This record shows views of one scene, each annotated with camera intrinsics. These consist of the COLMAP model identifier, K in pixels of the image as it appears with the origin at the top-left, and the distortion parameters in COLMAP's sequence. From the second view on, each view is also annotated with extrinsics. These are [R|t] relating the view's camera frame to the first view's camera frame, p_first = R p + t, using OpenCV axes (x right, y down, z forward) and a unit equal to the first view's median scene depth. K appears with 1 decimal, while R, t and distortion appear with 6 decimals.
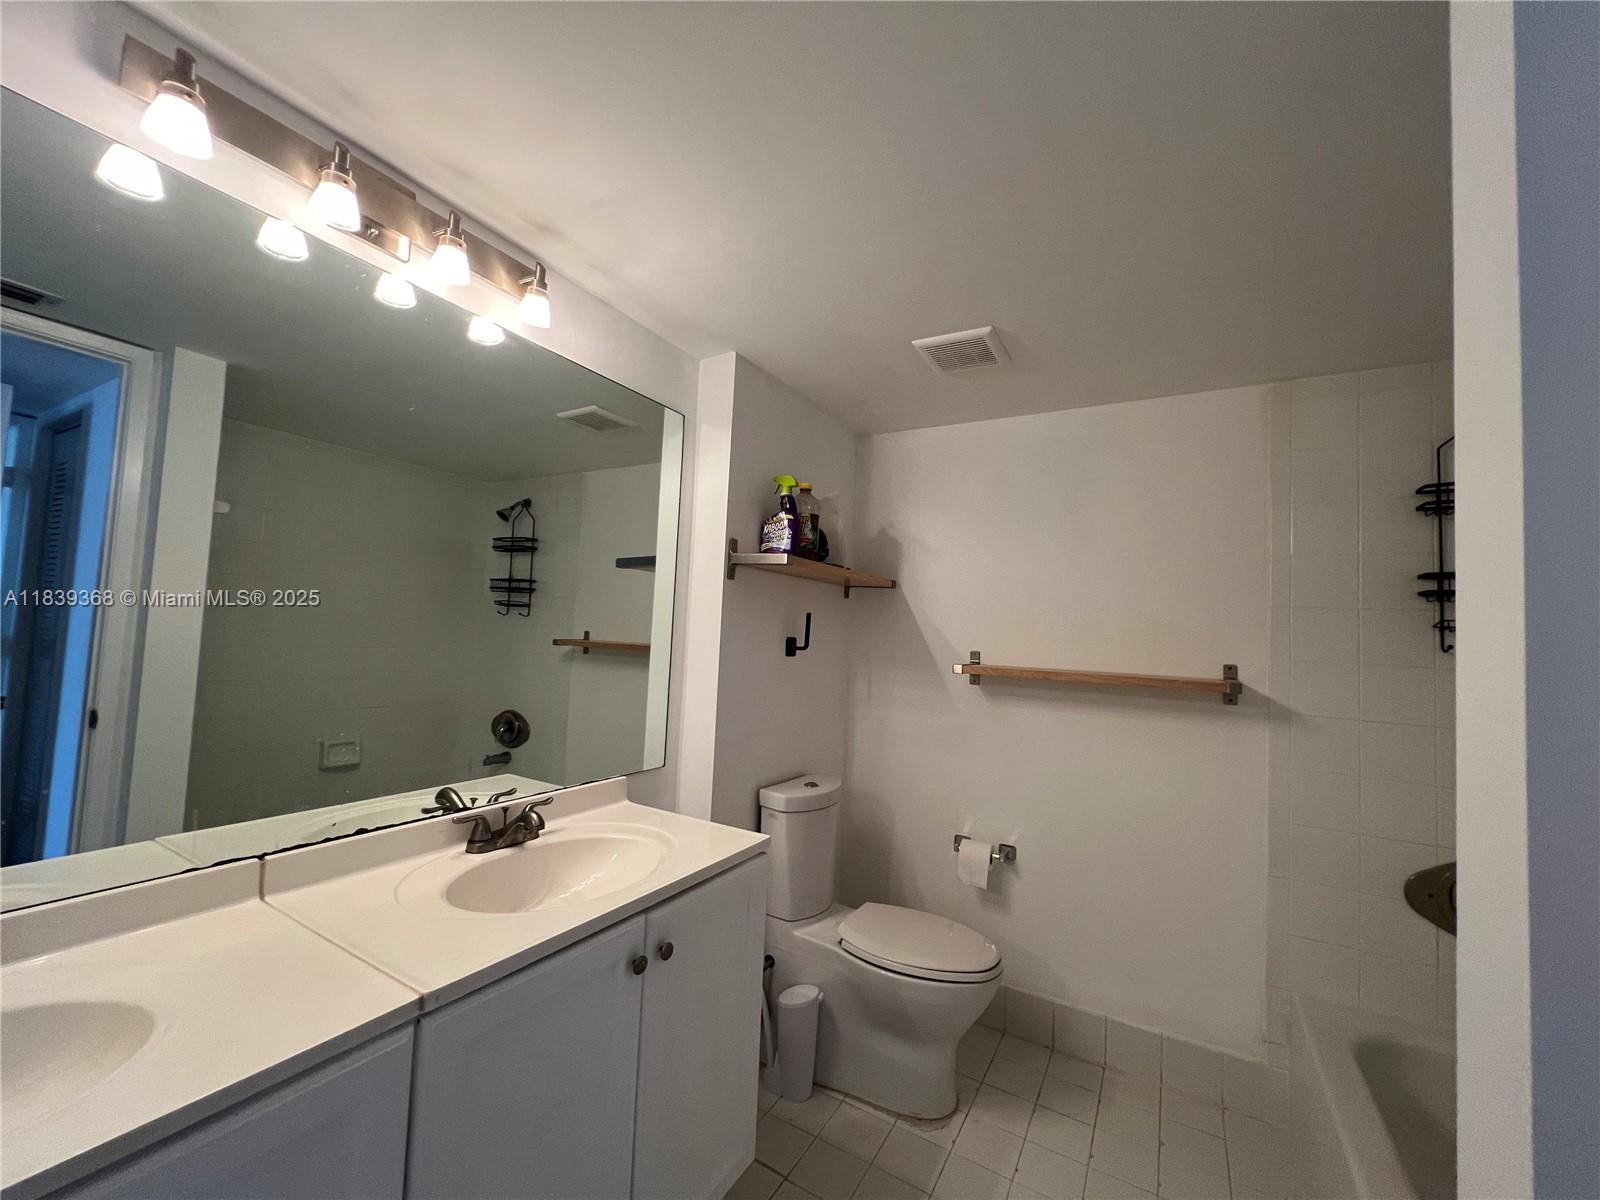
lens RADIAL K [[642.2, 0, 803.2], [0, 642.2, 600.5], [0, 0, 1]] dist [-0.003877, 0.001219]
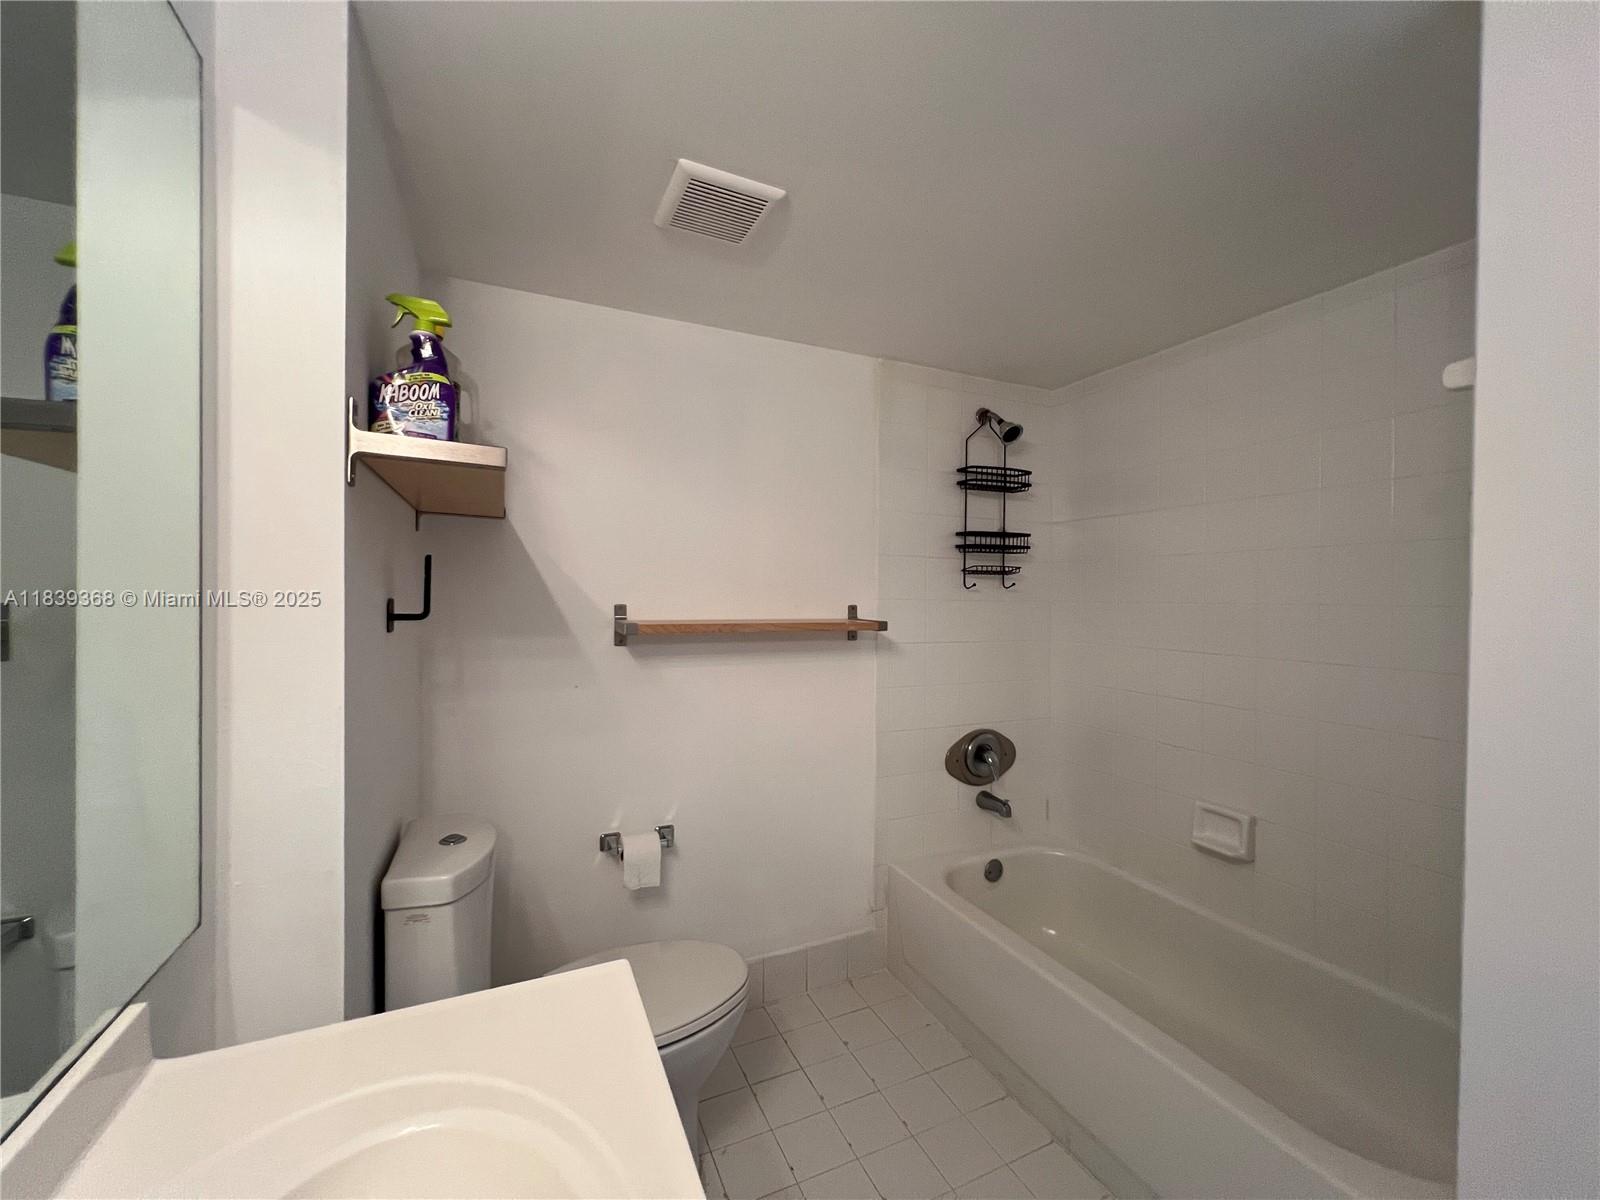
lens RADIAL K [[639.0, 0, 800.5], [0, 639.0, 600.8], [0, 0, 1]] dist [-0.002570, 0.000926]
pose [[0.574757, -0.049053, 0.816852, -0.300569], [-0.028794, 0.996371, 0.080094, 0.004768], [-0.817817, -0.069555, 0.571259, 0.430995]]
